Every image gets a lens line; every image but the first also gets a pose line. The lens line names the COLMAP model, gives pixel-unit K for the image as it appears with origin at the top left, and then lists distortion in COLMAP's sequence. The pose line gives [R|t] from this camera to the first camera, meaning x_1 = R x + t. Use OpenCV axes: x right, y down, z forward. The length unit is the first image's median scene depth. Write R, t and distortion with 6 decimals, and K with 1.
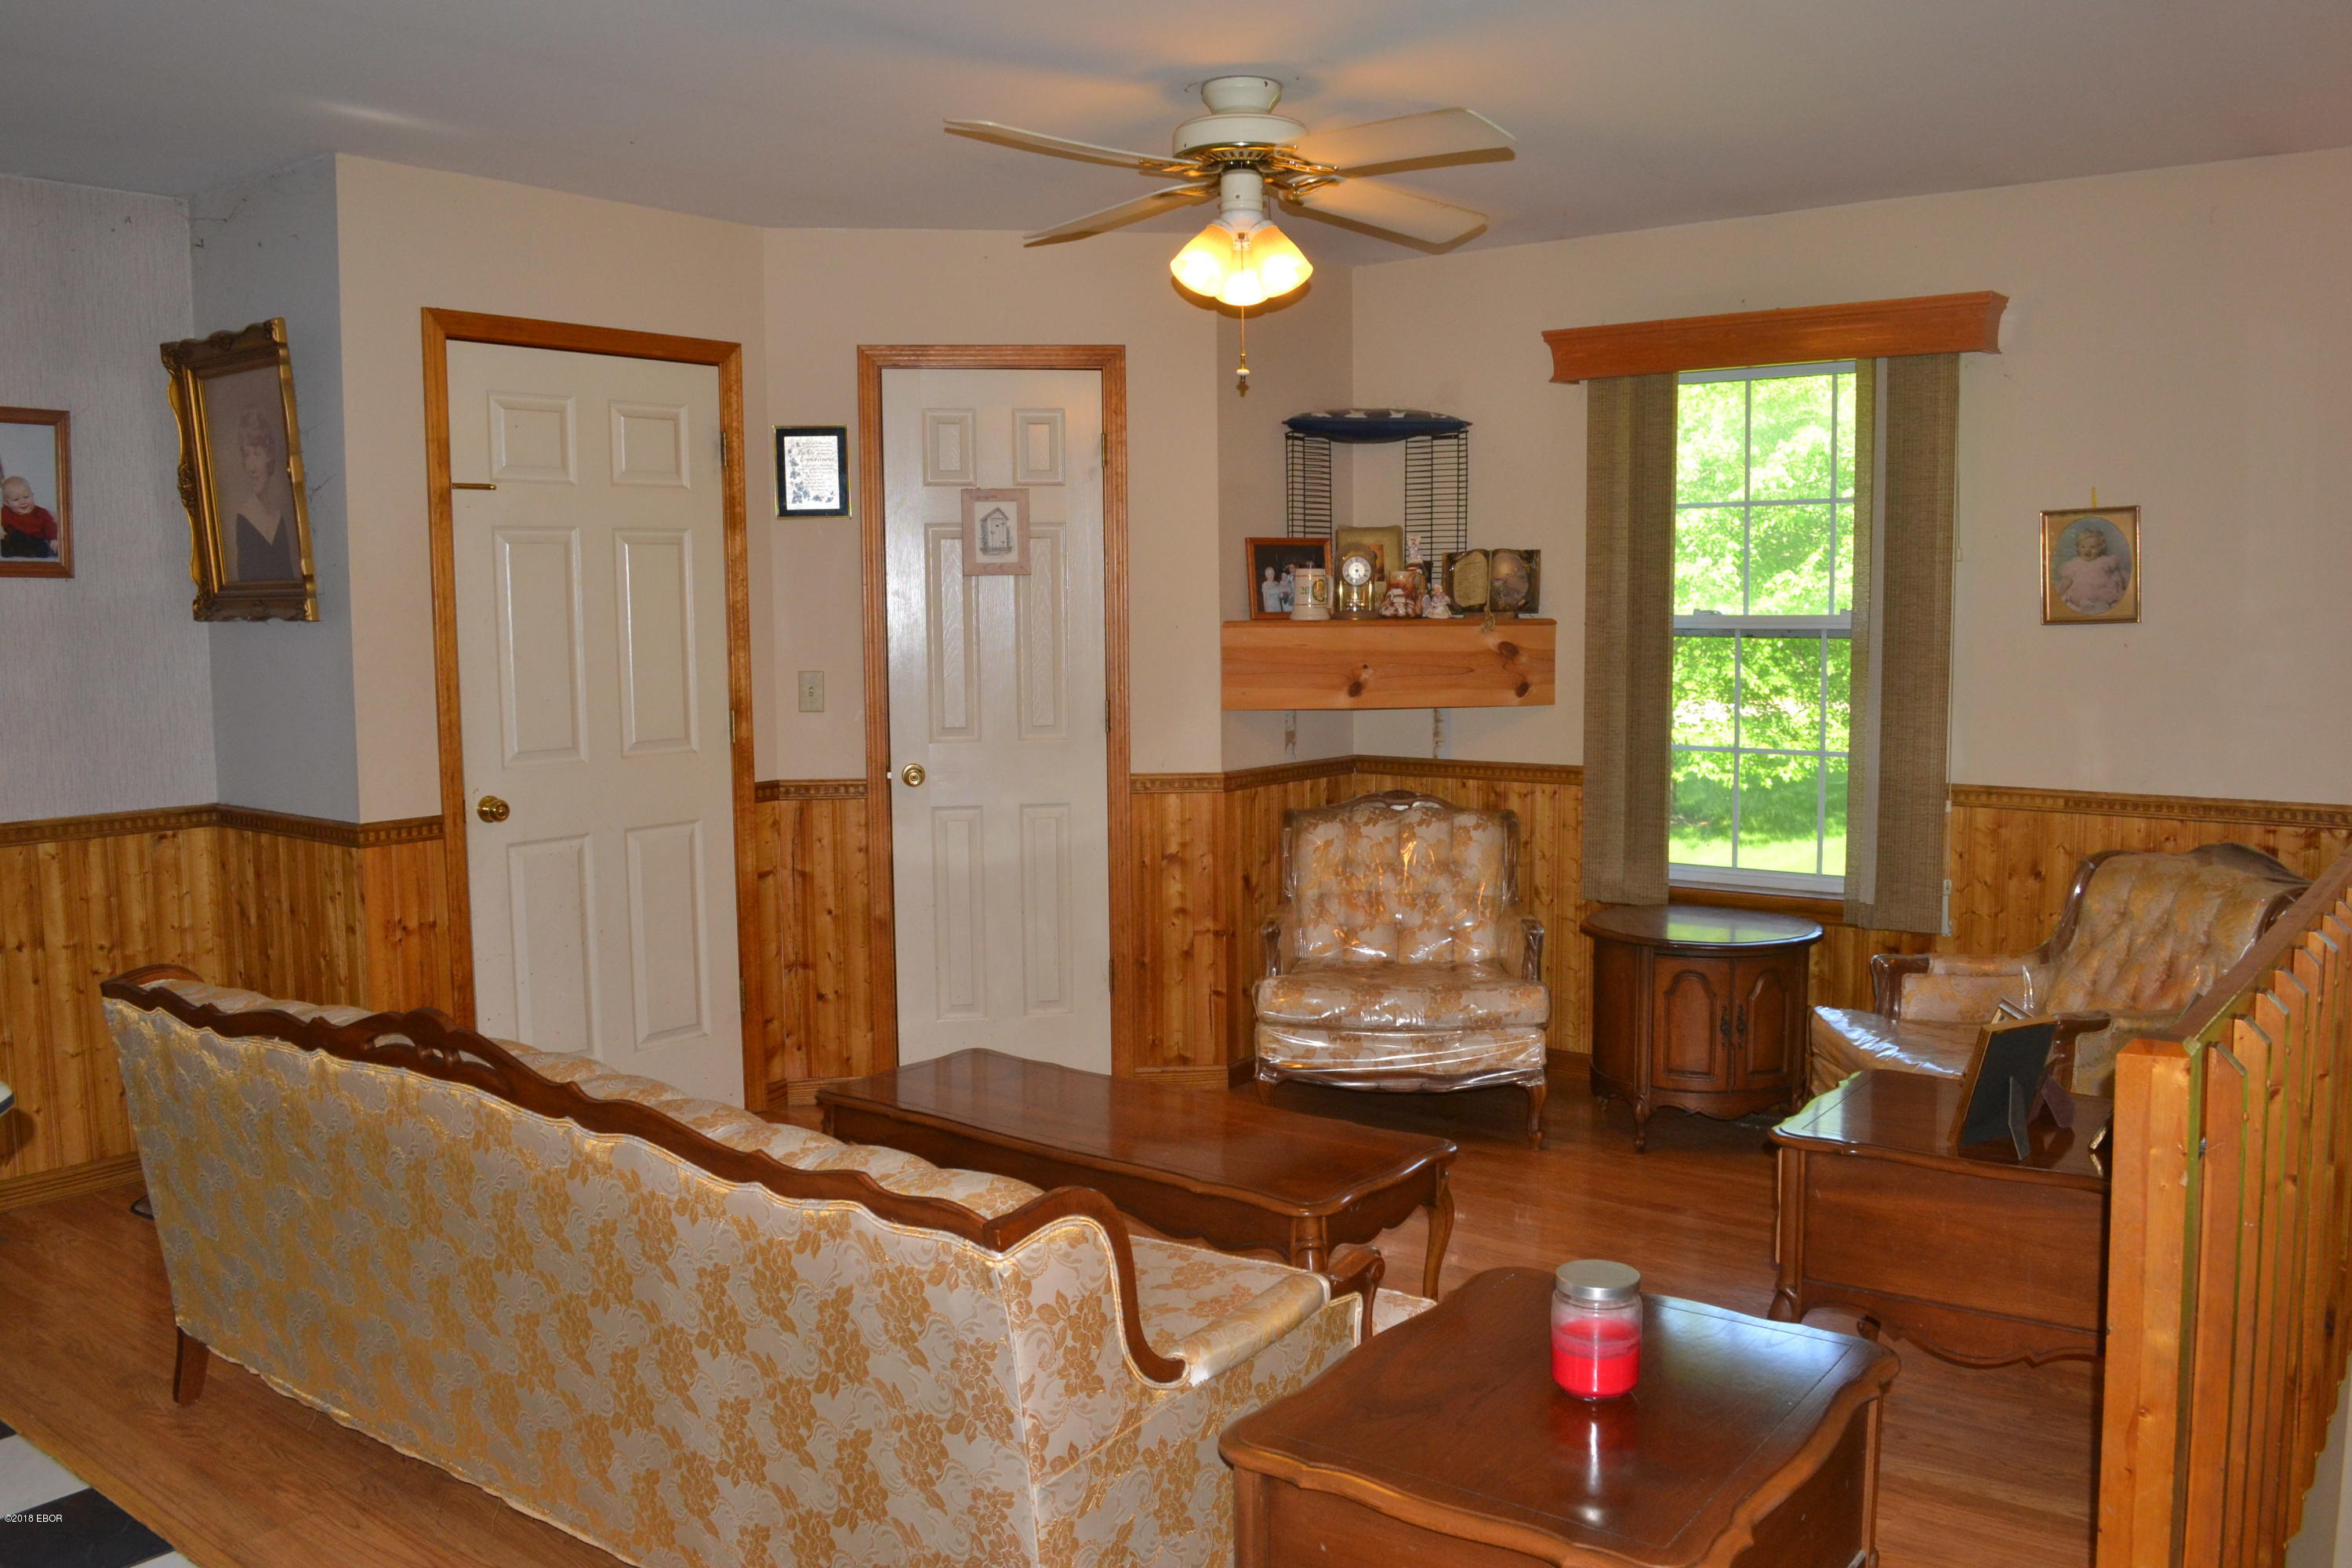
lens RADIAL K [[1890.3, 0, 1181.3], [0, 1890.3, 776.6], [0, 0, 1]] dist [-0.081551, 0.006877]
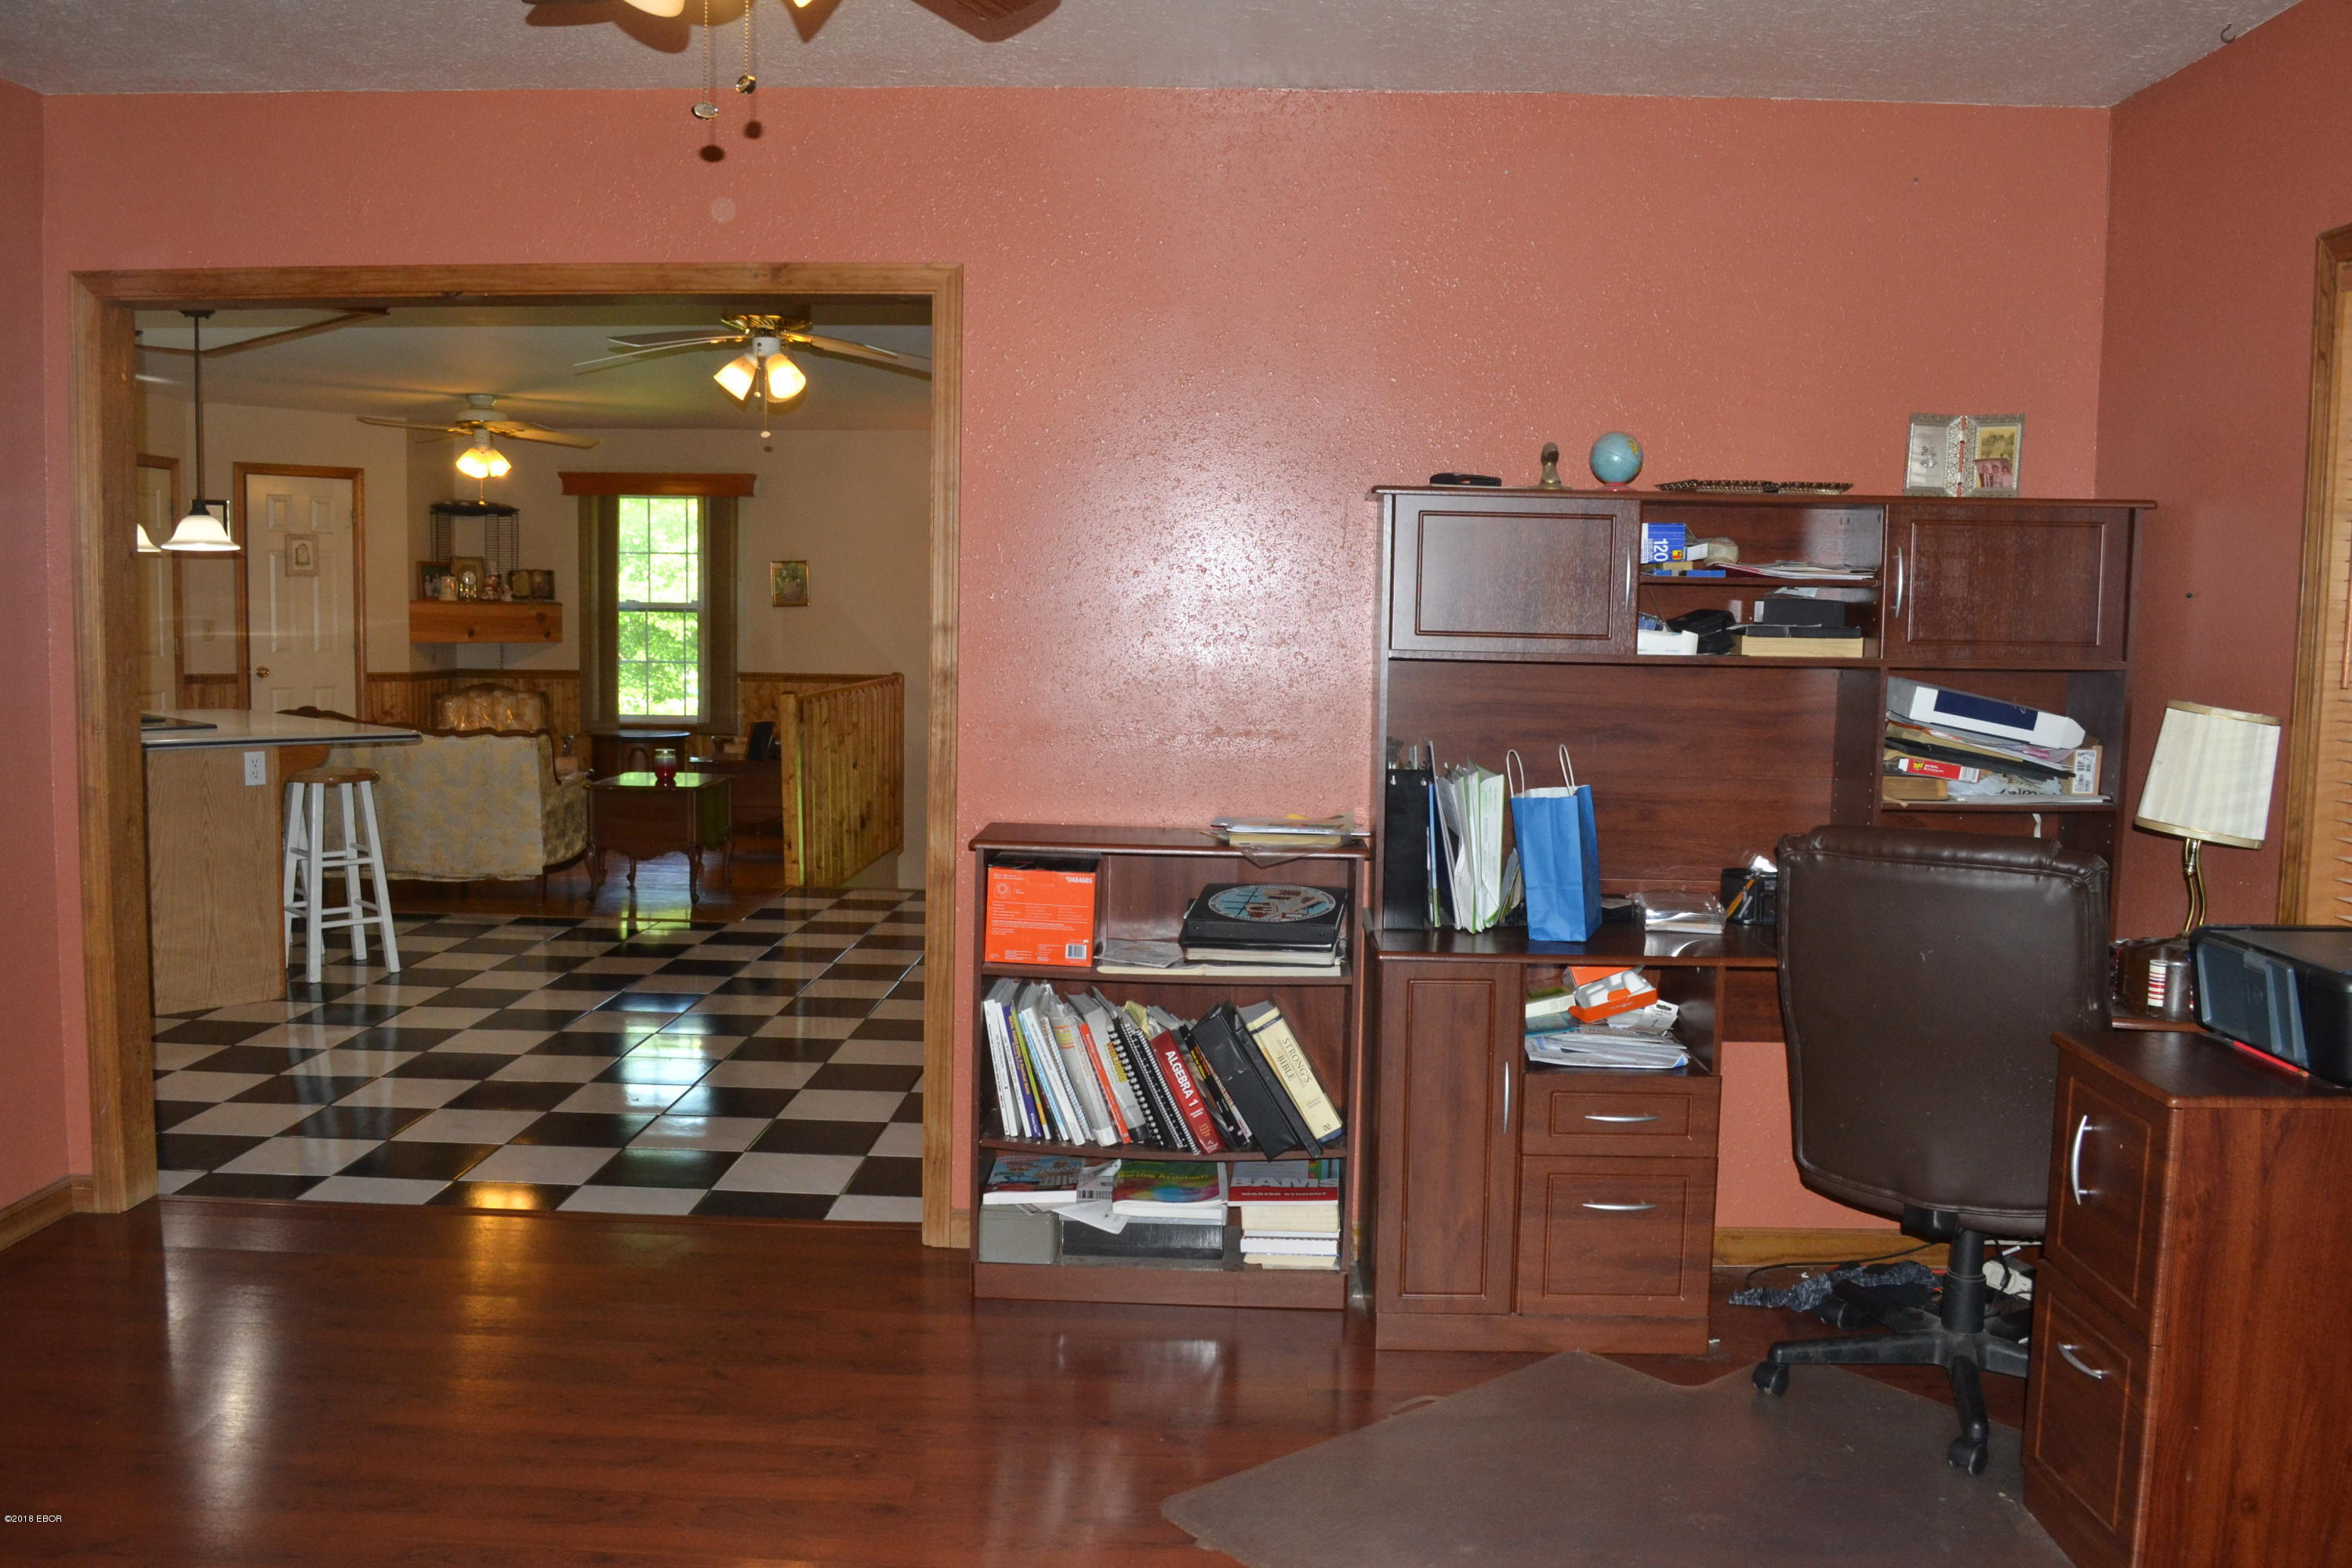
lens RADIAL K [[1890.3, 0, 1175.4], [0, 1890.3, 782.1], [0, 0, 1]] dist [-0.081551, 0.006877]
pose [[0.806338, -0.030453, 0.590671, -0.522036], [0.030938, 0.999478, 0.009296, 0.127475], [-0.590646, 0.010778, 0.806859, -1.179028]]
